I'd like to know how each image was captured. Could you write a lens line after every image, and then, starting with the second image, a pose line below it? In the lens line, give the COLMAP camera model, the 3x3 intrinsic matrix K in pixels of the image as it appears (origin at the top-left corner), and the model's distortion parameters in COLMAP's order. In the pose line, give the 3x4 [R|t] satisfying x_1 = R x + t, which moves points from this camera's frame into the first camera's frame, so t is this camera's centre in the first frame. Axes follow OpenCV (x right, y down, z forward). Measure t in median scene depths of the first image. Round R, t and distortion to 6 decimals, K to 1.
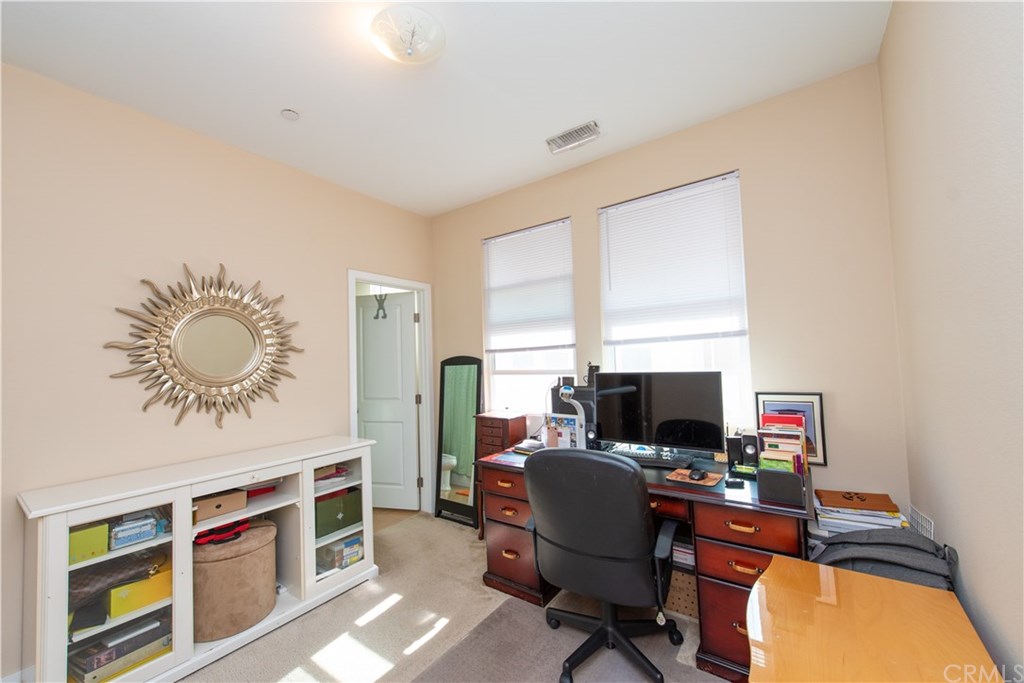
lens RADIAL K [[399.0, 0, 512.0], [0, 399.0, 341.5], [0, 0, 1]] dist [-0.000579, -0.000133]
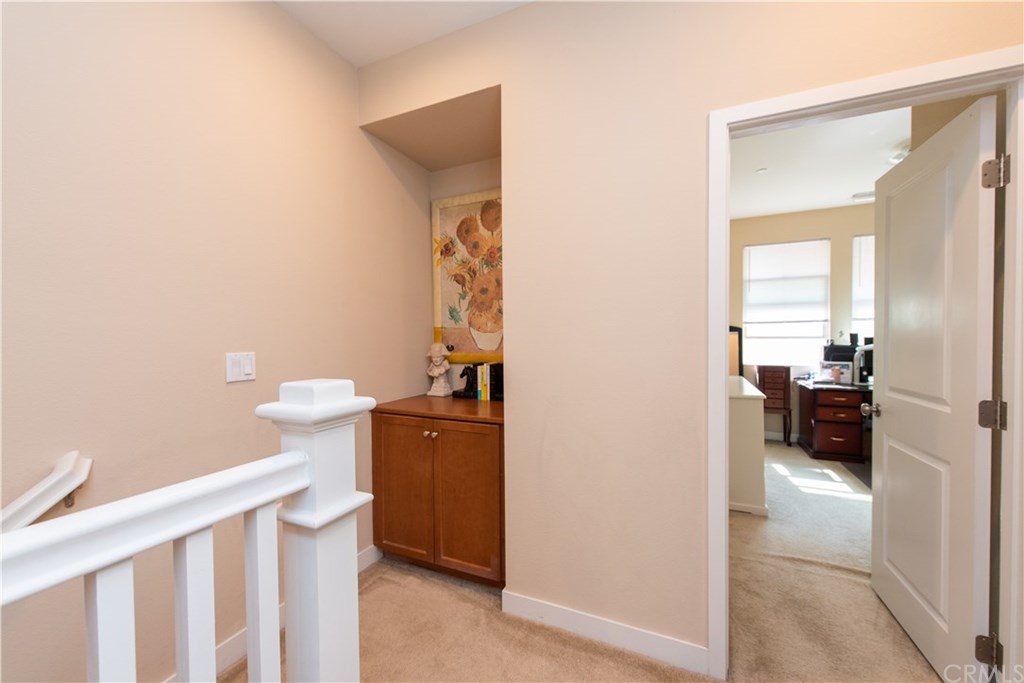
lens RADIAL K [[399.0, 0, 512.0], [0, 399.0, 341.5], [0, 0, 1]] dist [-0.000579, -0.000133]
pose [[0.981726, 0.031662, 0.187649, -1.335494], [-0.039223, 0.998556, 0.036719, 0.082160], [-0.186215, -0.043408, 0.981550, -0.313151]]
